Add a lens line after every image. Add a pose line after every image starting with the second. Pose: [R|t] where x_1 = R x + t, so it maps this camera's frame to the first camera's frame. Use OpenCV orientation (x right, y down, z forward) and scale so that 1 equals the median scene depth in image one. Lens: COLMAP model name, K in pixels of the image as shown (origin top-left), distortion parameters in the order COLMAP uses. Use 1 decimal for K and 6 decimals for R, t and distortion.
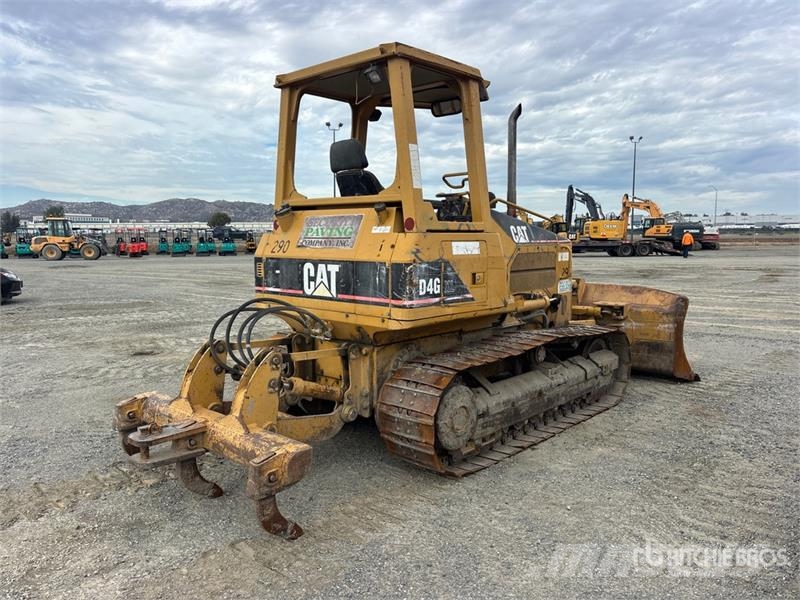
lens RADIAL K [[610.3, 0, 398.2], [0, 610.3, 311.1], [0, 0, 1]] dist [0.047907, -0.065092]
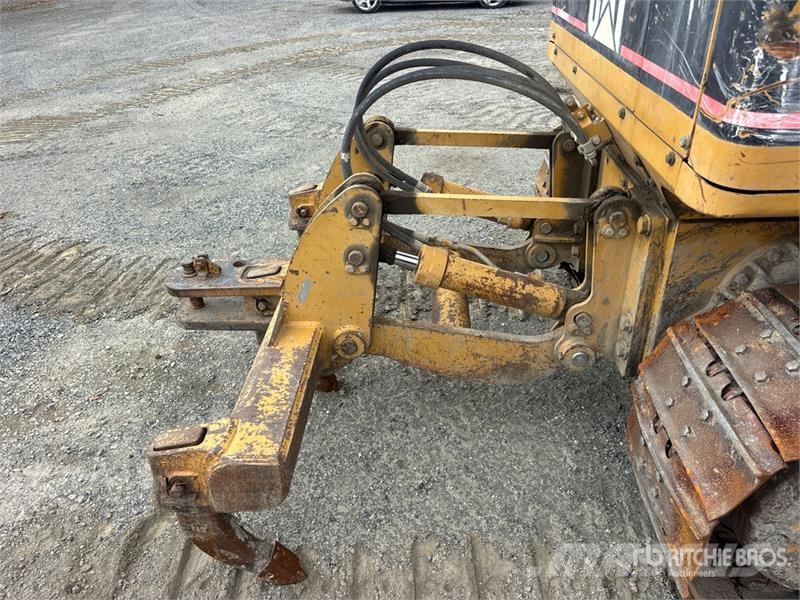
lens RADIAL K [[597.6, 0, 400.0], [0, 597.6, 300.0], [0, 0, 1]] dist [0.050056, -0.057428]
pose [[0.643232, 0.377811, -0.665967, 0.113592], [-0.059566, 0.891837, 0.448418, -0.048285], [0.763351, -0.248768, 0.596162, 0.716383]]
